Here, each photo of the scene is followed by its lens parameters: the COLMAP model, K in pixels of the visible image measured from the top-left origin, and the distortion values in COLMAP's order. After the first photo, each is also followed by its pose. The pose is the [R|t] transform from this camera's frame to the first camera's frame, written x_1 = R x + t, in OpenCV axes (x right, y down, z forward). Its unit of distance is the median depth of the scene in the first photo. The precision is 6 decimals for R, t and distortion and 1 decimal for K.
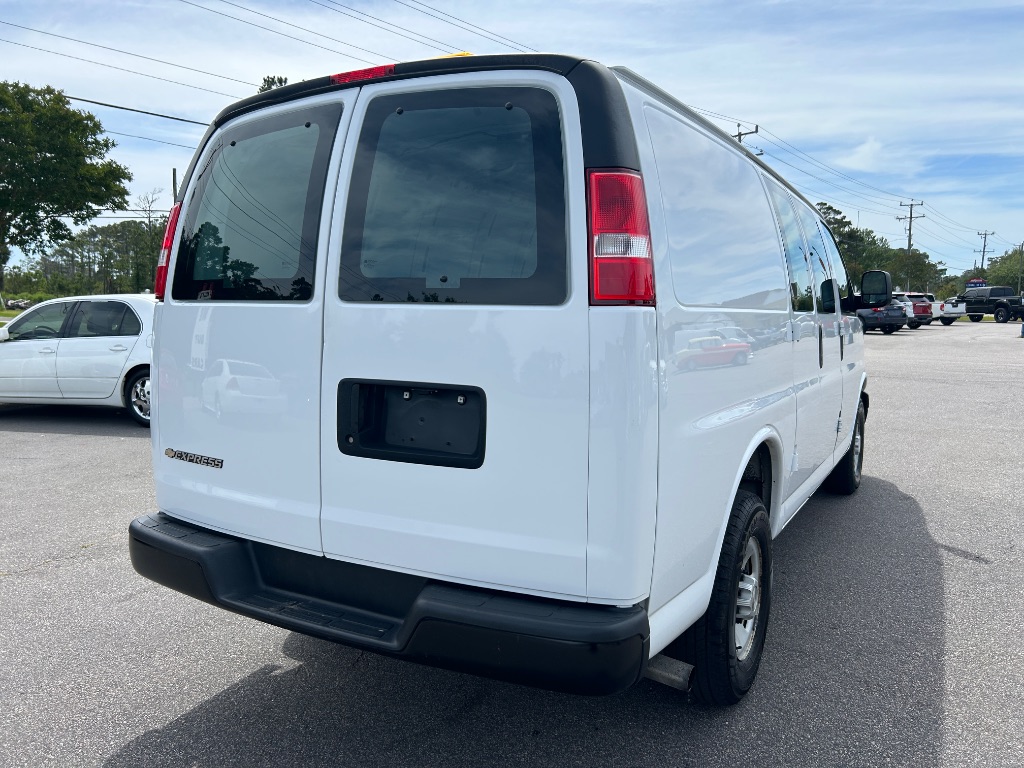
lens RADIAL K [[765.4, 0, 496.4], [0, 765.4, 365.1], [0, 0, 1]] dist [0.042455, -0.043229]
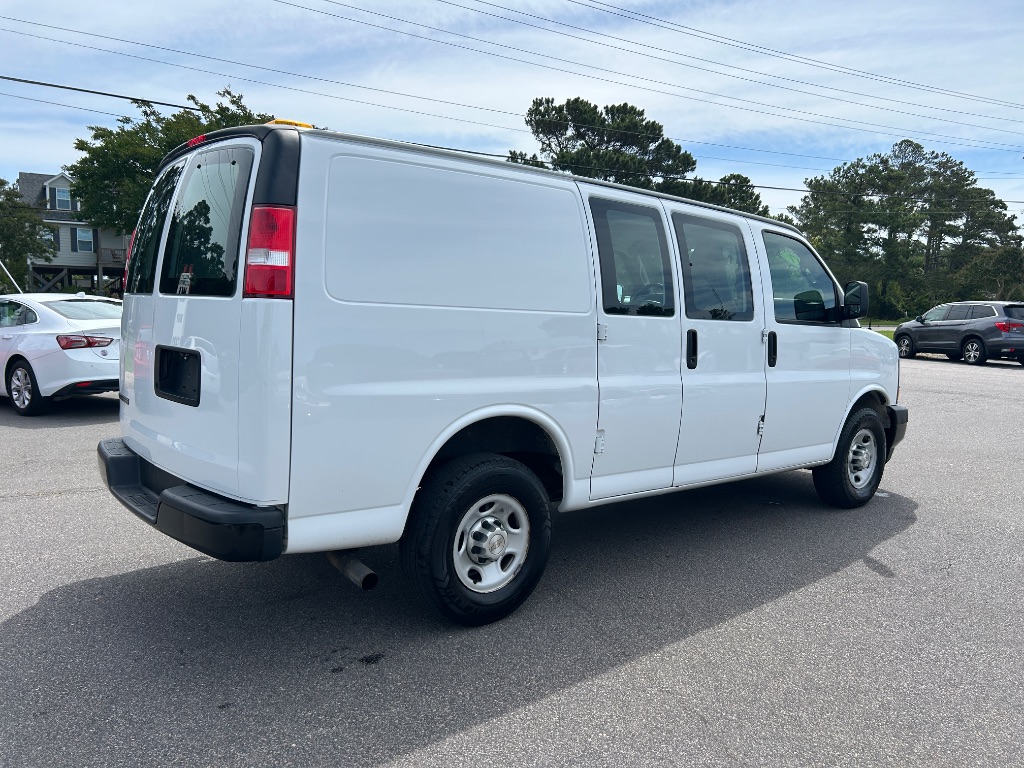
lens RADIAL K [[765.4, 0, 516.6], [0, 765.4, 384.4], [0, 0, 1]] dist [0.042455, -0.043229]
pose [[0.943045, 0.056858, -0.327770, 0.805274], [-0.053894, 0.998382, 0.018128, 0.023903], [0.328270, 0.000570, 0.944584, -0.154070]]
